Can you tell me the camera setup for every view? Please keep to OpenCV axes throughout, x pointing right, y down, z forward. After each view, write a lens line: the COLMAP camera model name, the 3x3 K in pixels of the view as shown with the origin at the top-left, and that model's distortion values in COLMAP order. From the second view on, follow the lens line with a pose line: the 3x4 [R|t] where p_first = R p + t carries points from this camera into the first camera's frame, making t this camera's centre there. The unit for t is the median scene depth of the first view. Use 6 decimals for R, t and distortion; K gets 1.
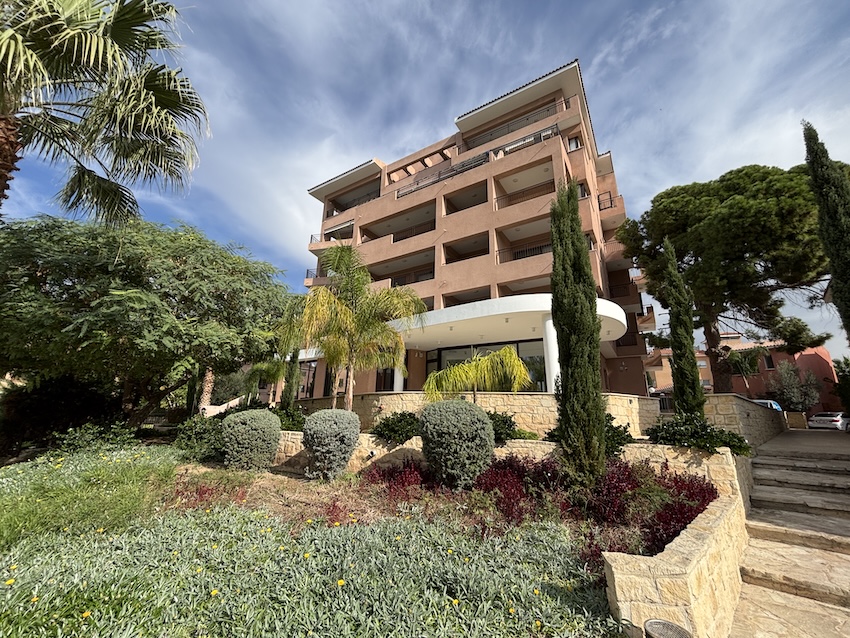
lens RADIAL K [[346.4, 0, 423.2], [0, 346.4, 317.0], [0, 0, 1]] dist [-0.002828, 0.002586]
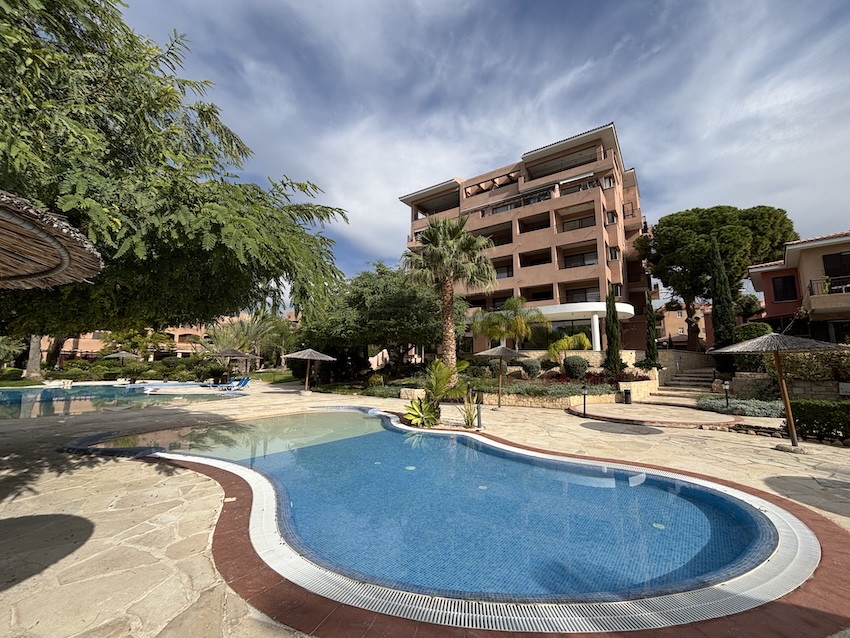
lens RADIAL K [[342.8, 0, 425.0], [0, 342.8, 319.0], [0, 0, 1]] dist [-0.002818, -0.000411]
pose [[0.998655, -0.025874, -0.044935, -0.315960], [0.032332, 0.988230, 0.149518, -0.173143], [0.040538, -0.150769, 0.987737, -0.604319]]
